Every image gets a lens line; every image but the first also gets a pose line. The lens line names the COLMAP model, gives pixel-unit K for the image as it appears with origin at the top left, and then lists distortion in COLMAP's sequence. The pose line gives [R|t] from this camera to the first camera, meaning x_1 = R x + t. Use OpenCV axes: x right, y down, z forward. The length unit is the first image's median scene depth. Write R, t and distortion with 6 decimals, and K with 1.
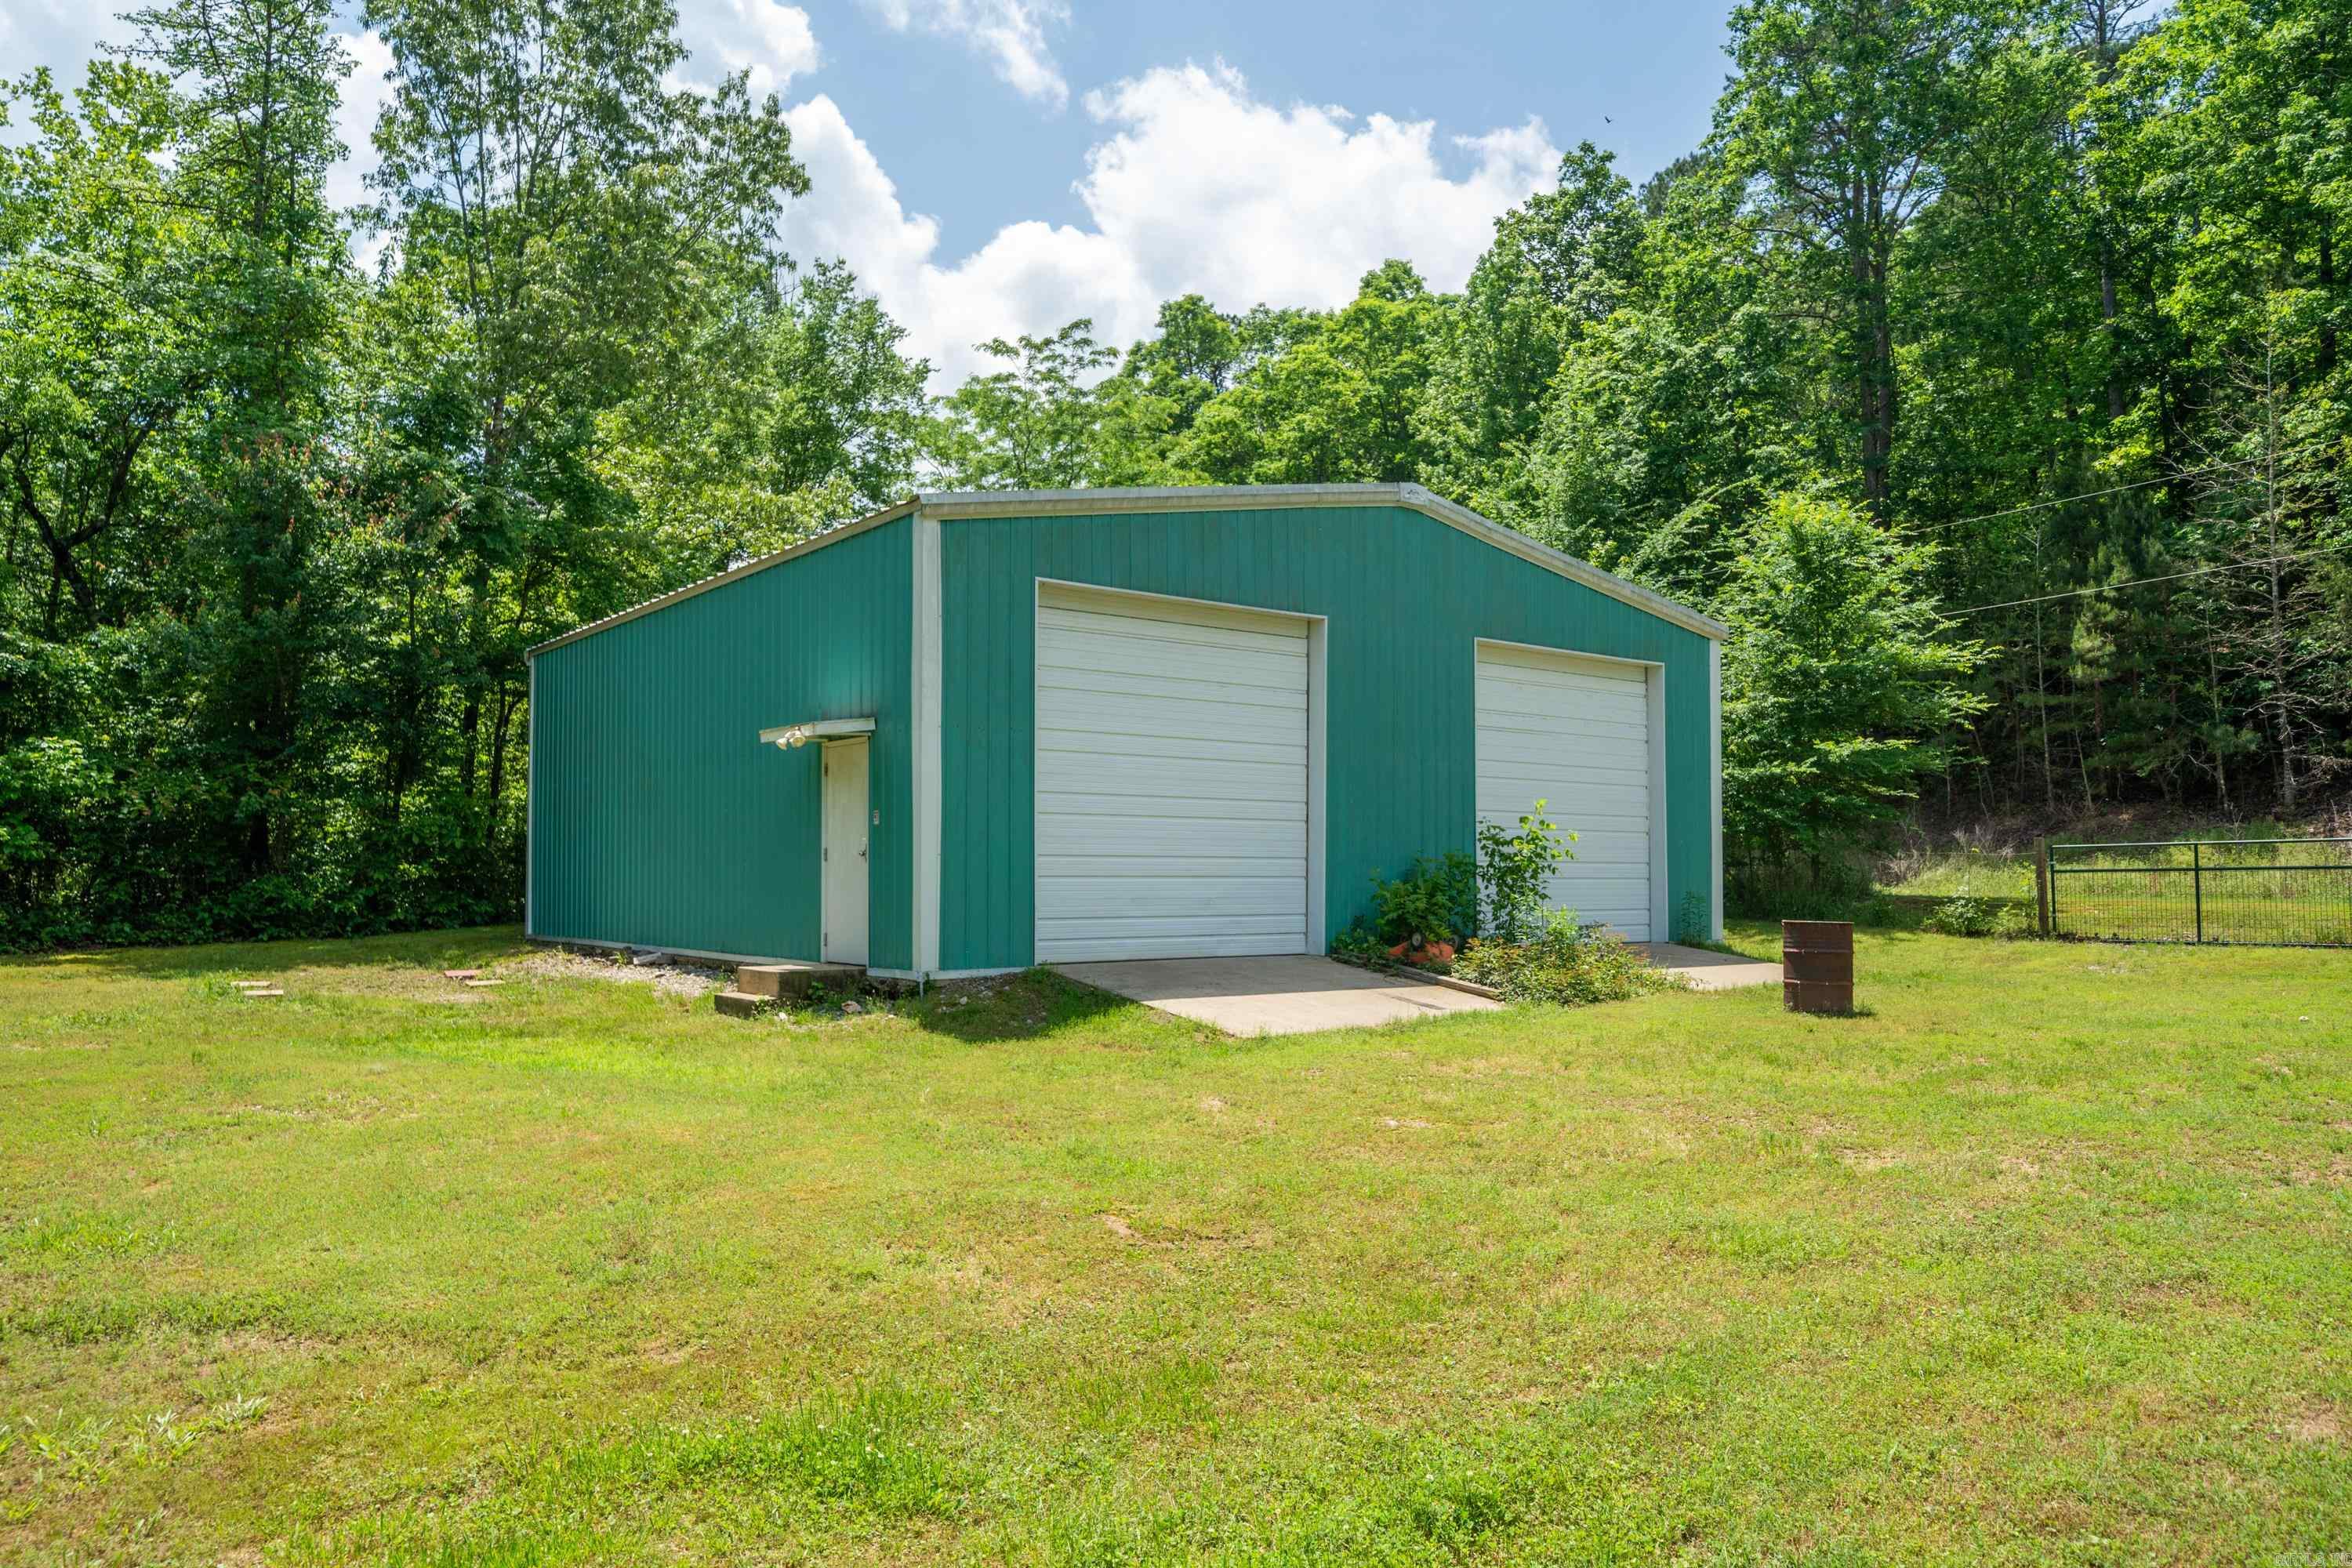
lens RADIAL K [[1585.4, 0, 1172.6], [0, 1585.4, 786.1], [0, 0, 1]] dist [0.001543, 0.000618]
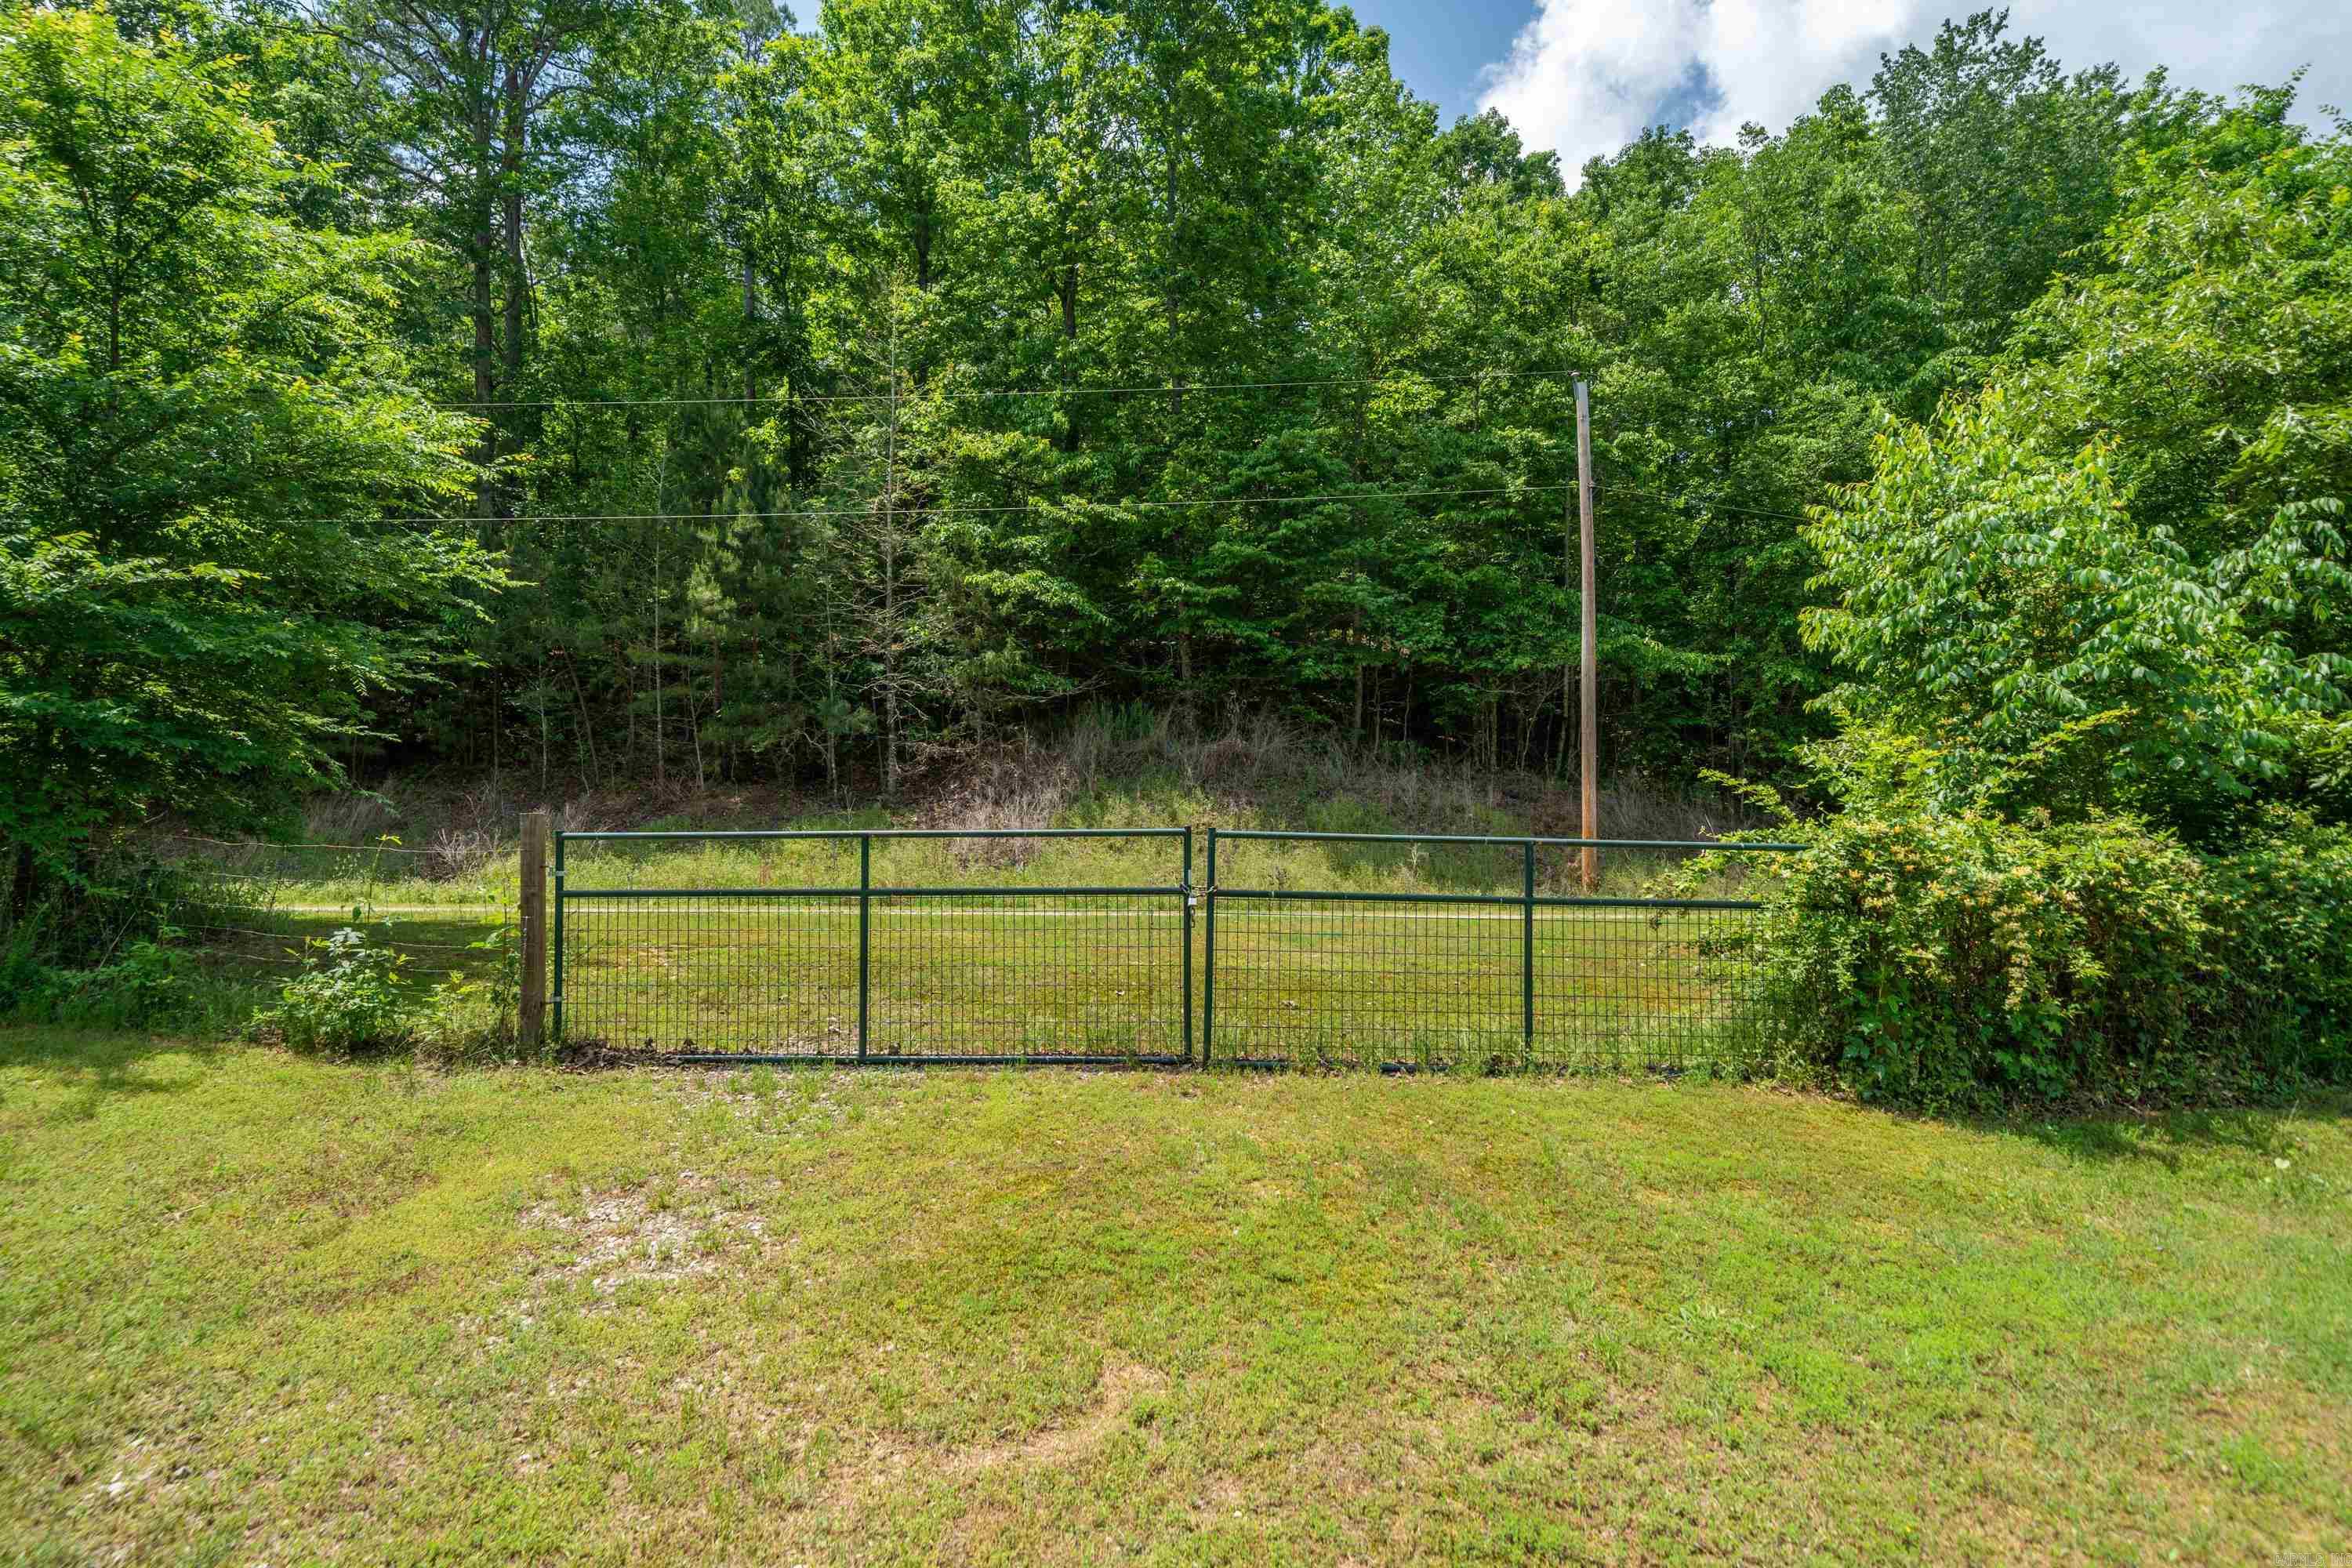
lens RADIAL K [[1092.7, 0, 1133.7], [0, 1092.7, 842.8], [0, 0, 1]] dist [-0.001691, -0.000106]
pose [[0.634963, 0.011672, 0.772454, 0.276460], [-0.052748, 0.998207, 0.028276, 0.015450], [-0.770740, -0.058699, 0.634441, 0.452179]]
